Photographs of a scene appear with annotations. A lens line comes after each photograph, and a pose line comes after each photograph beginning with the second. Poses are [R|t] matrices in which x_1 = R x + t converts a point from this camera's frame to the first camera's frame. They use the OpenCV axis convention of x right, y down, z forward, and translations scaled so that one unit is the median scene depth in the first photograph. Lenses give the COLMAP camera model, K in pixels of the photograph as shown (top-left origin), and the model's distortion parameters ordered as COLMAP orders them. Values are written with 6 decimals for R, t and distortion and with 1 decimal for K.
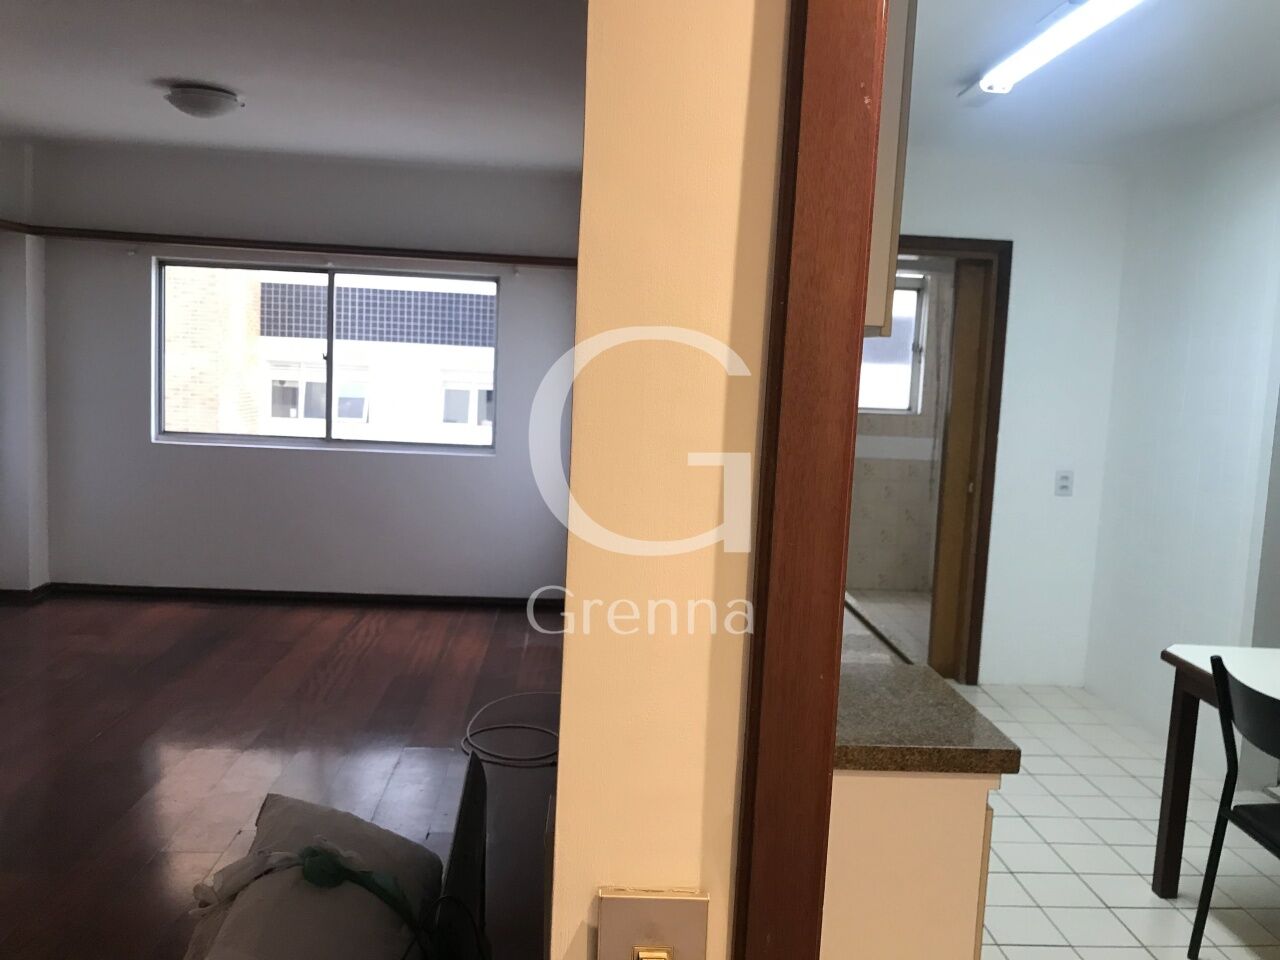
lens RADIAL K [[1054.6, 0, 641.0], [0, 1054.6, 482.7], [0, 0, 1]] dist [0.029848, -0.056749]
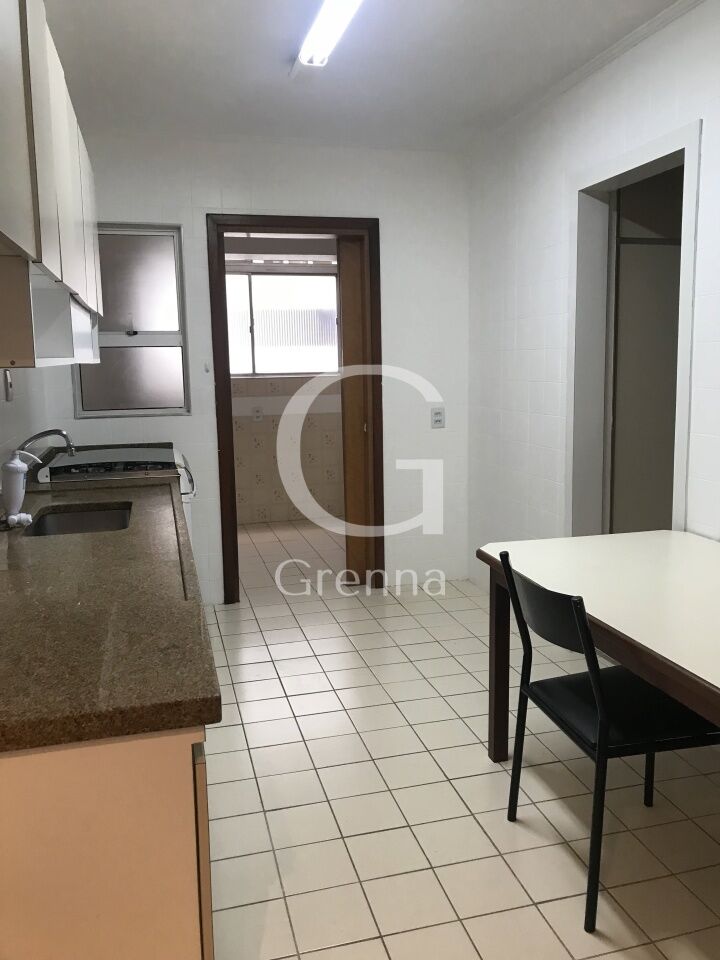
lens RADIAL K [[791.0, 0, 360.0], [0, 791.0, 480.0], [0, 0, 1]] dist [0.029848, -0.056749]
pose [[0.975754, -0.094599, 0.197371, 0.215651], [0.085902, 0.994936, 0.052190, 0.029042], [-0.201309, -0.033970, 0.978939, 0.199917]]
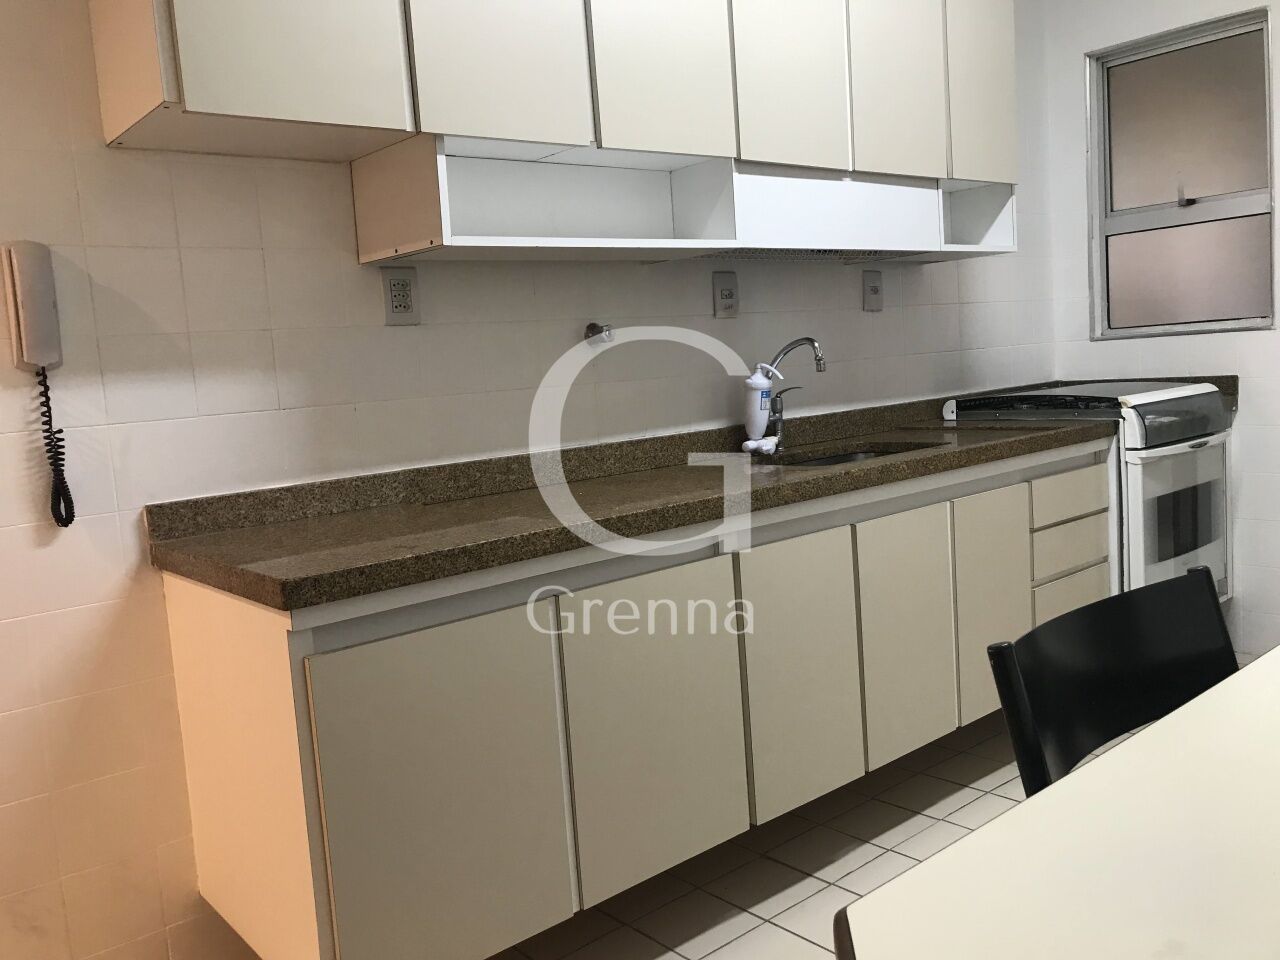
lens RADIAL K [[1046.8, 0, 644.5], [0, 1046.8, 504.4], [0, 0, 1]] dist [0.061958, -0.061501]
pose [[0.608239, 0.019826, -0.793507, 0.697724], [0.010081, 0.999414, 0.032699, 0.102582], [0.793690, -0.027888, 0.607683, 0.440068]]
